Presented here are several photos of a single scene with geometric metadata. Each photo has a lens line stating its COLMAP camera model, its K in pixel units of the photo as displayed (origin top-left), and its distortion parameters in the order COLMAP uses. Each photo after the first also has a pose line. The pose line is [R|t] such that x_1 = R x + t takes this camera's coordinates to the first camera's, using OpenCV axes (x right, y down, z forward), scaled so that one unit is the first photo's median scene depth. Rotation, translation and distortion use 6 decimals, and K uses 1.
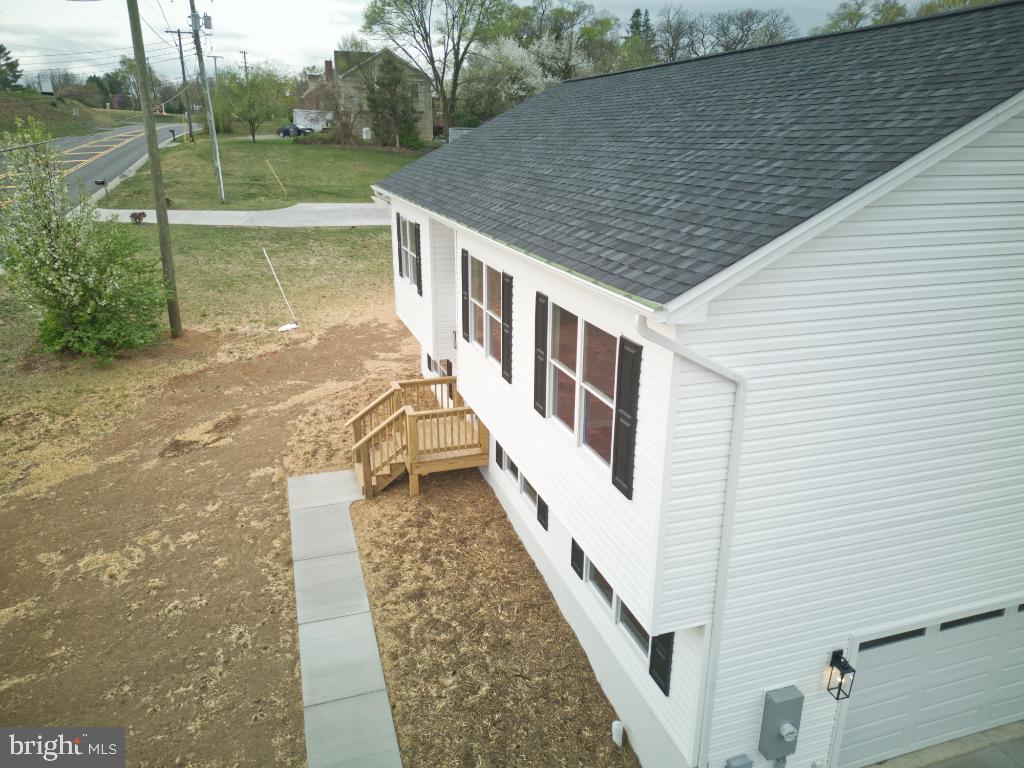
lens RADIAL K [[720.8, 0, 509.2], [0, 720.8, 384.6], [0, 0, 1]] dist [0.065855, -0.064259]
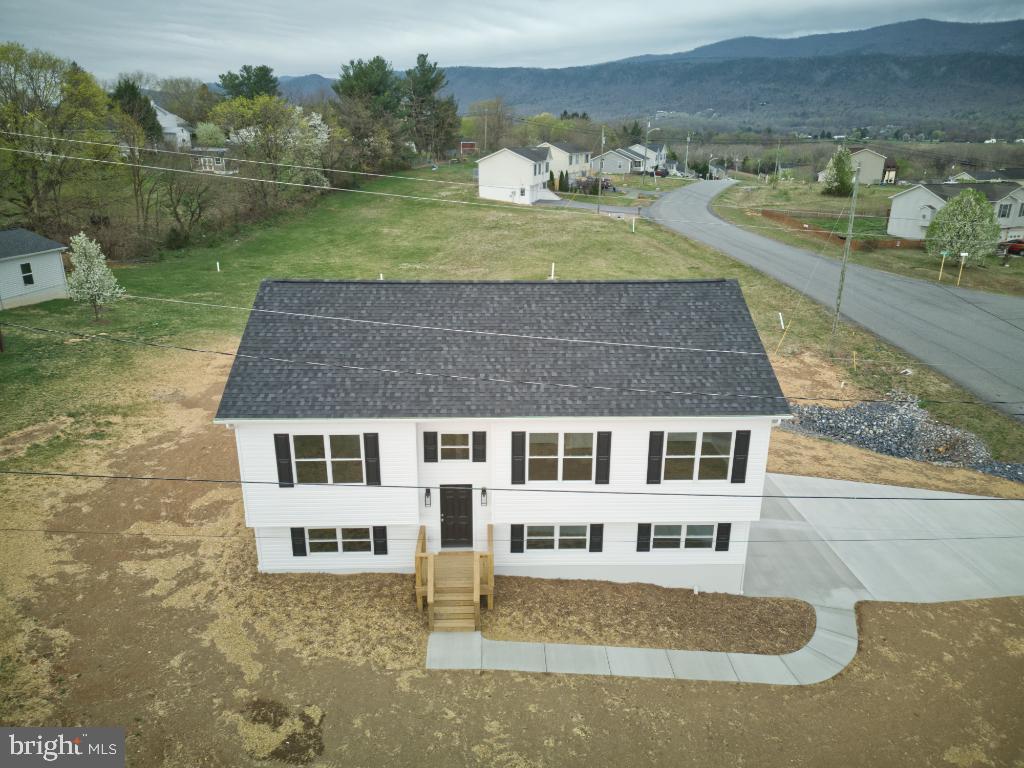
lens RADIAL K [[720.8, 0, 509.2], [0, 720.8, 384.6], [0, 0, 1]] dist [0.065855, -0.064259]
pose [[0.278658, -0.312909, 0.907986, -1.254815], [0.305409, 0.925227, 0.225122, -0.550113], [-0.910536, 0.214575, 0.353387, 0.369497]]
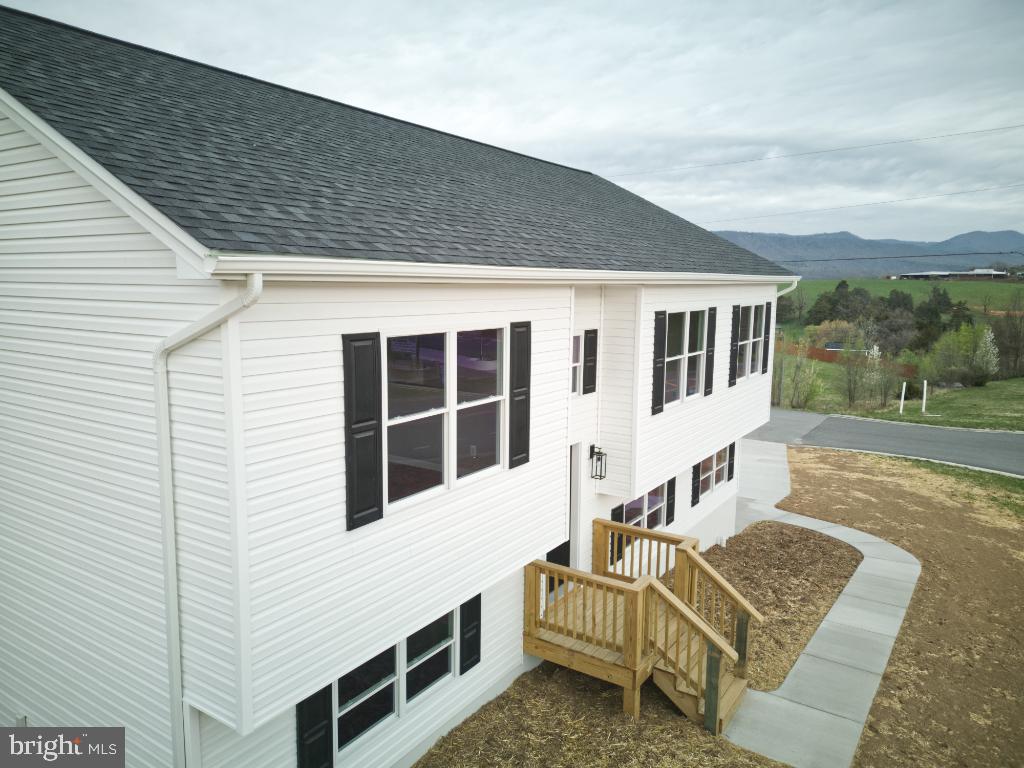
lens RADIAL K [[720.8, 0, 509.2], [0, 720.8, 384.6], [0, 0, 1]] dist [0.065855, -0.064259]
pose [[-0.617576, -0.116120, 0.777892, -0.556165], [0.245608, 0.911108, 0.330997, -0.381150], [-0.747179, 0.395472, -0.534159, 1.404837]]
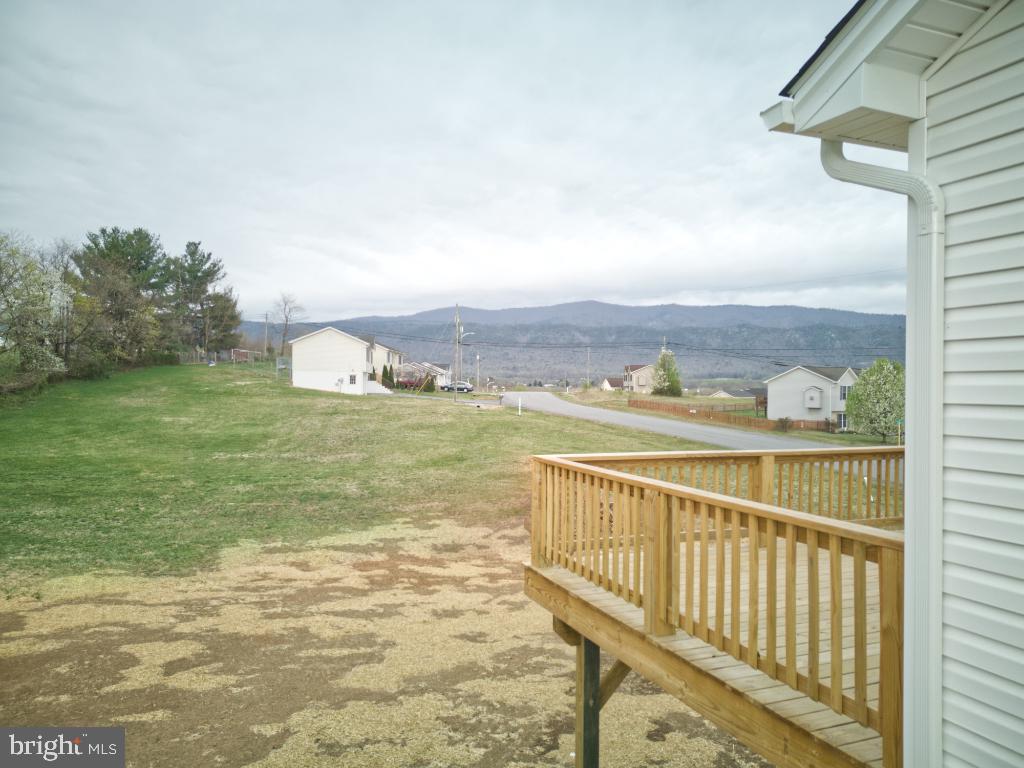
lens RADIAL K [[718.6, 0, 512.0], [0, 718.6, 384.0], [0, 0, 1]] dist [0.072559, -0.064425]
pose [[-0.079272, 0.000139, 0.996853, 0.236885], [0.310100, 0.950388, 0.024527, -0.379711], [-0.947393, 0.311068, -0.075382, 1.649302]]
